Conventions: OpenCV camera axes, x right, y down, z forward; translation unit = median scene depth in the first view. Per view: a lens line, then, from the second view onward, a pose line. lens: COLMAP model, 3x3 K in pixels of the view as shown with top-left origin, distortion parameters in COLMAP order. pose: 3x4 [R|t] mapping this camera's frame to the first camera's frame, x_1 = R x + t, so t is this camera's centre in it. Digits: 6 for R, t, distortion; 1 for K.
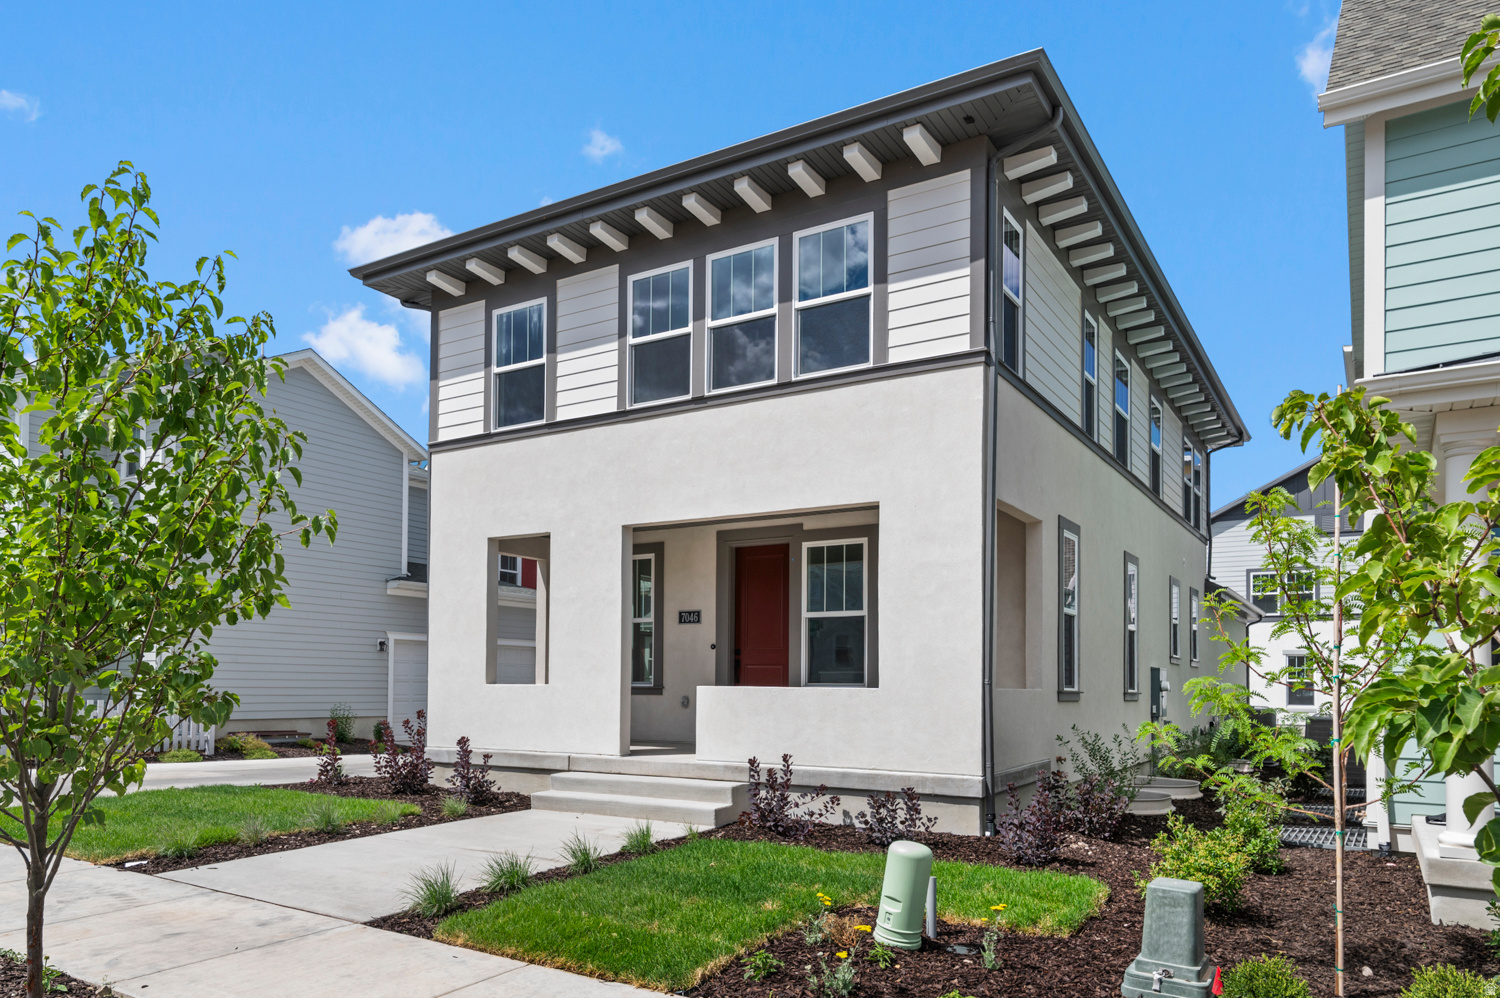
lens RADIAL K [[975.0, 0, 750.0], [0, 975.0, 499.0], [0, 0, 1]] dist [-0.077518, -0.000079]
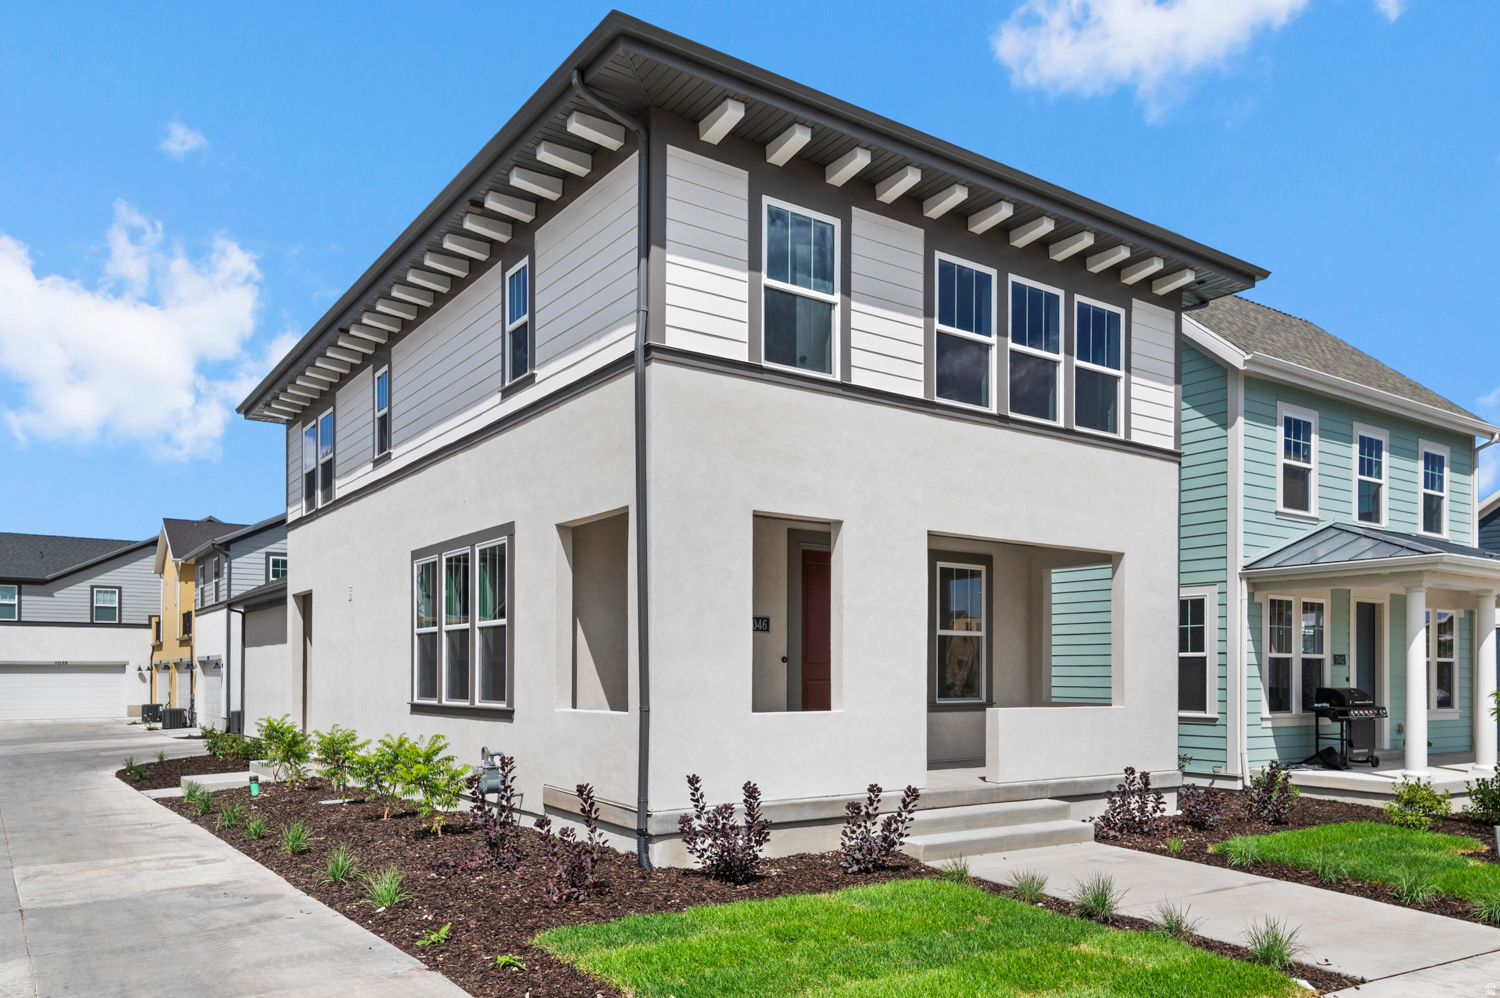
lens RADIAL K [[1121.5, 0, 750.0], [0, 1121.5, 499.0], [0, 0, 1]] dist [-0.000327, -0.000912]
pose [[0.399486, 0.140762, 0.905868, -1.028957], [-0.173205, 0.981934, -0.076199, 0.096259], [-0.900228, -0.126460, 0.416649, 0.653521]]
